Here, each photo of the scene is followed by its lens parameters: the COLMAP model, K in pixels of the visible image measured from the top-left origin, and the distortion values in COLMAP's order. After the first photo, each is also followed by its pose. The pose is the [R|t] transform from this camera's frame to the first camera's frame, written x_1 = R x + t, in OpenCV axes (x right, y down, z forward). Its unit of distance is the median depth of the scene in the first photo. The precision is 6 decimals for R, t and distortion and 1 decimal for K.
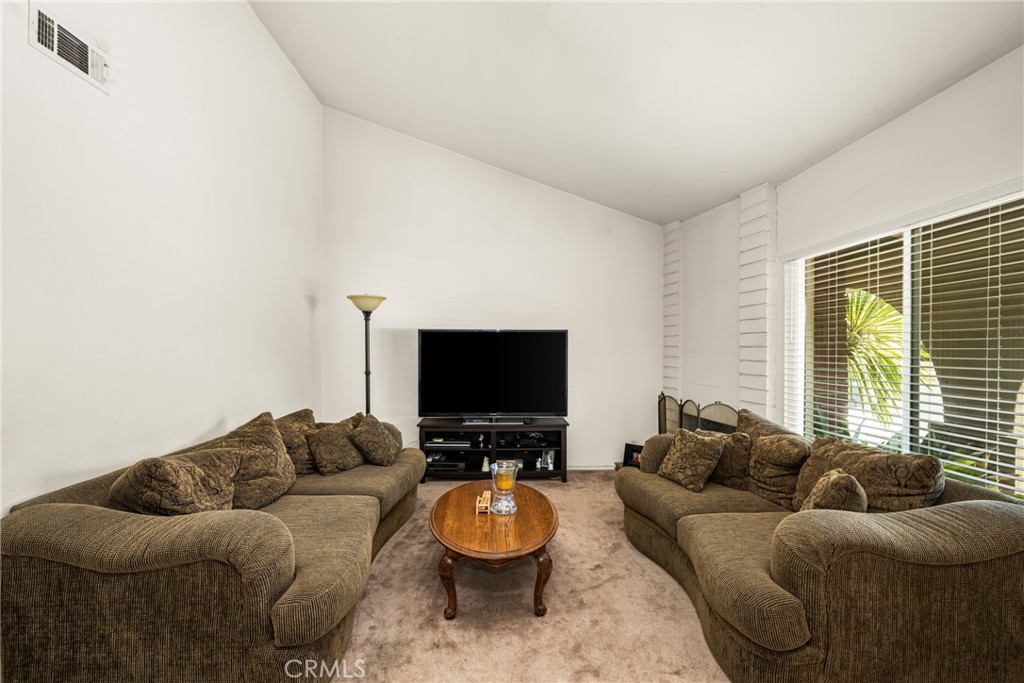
lens RADIAL K [[440.9, 0, 516.3], [0, 440.9, 346.9], [0, 0, 1]] dist [-0.001798, -0.000152]
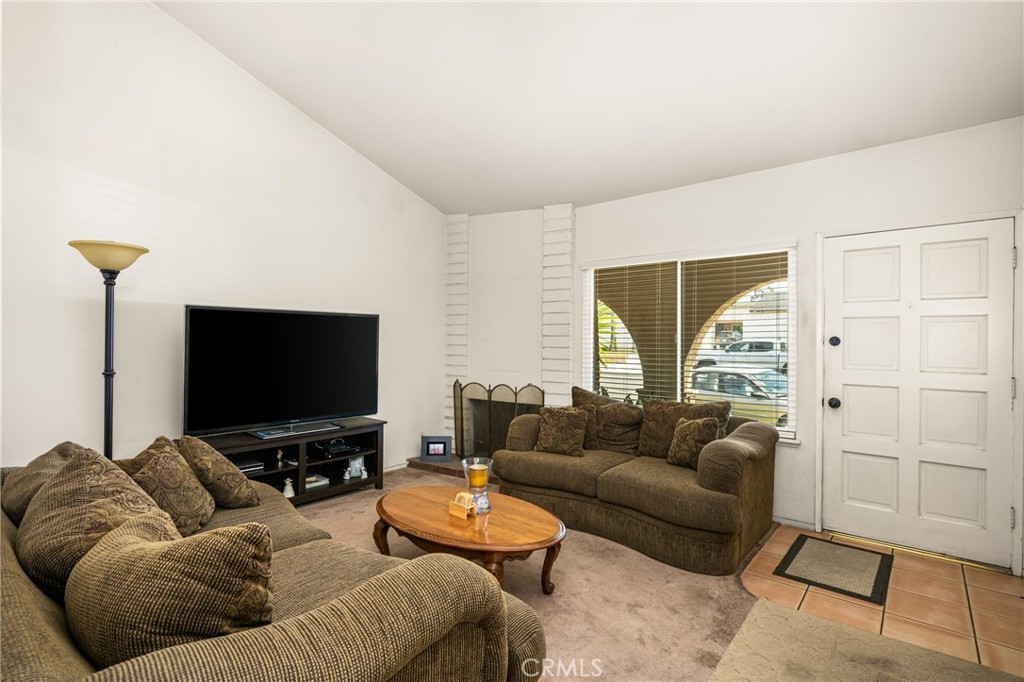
lens RADIAL K [[492.9, 0, 509.0], [0, 492.9, 335.6], [0, 0, 1]] dist [0.002817, -0.000198]
pose [[0.682386, 0.009656, 0.730928, -0.433488], [-0.006480, 0.999953, -0.007160, 0.008066], [-0.730963, 0.000149, 0.682417, 0.145385]]
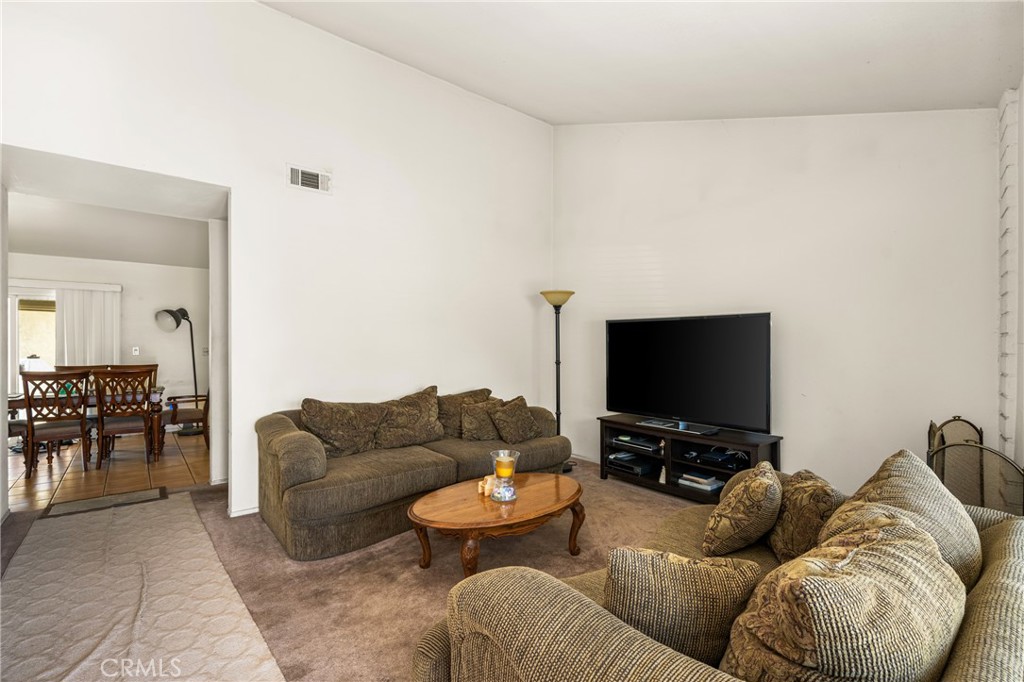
lens RADIAL K [[465.8, 0, 512.0], [0, 465.8, 341.0], [0, 0, 1]] dist [0.002074, 0.000106]
pose [[0.588549, -0.005133, -0.808446, 0.489003], [-0.002106, 0.999967, -0.007881, 0.014340], [0.808459, 0.006341, 0.588518, 0.229610]]
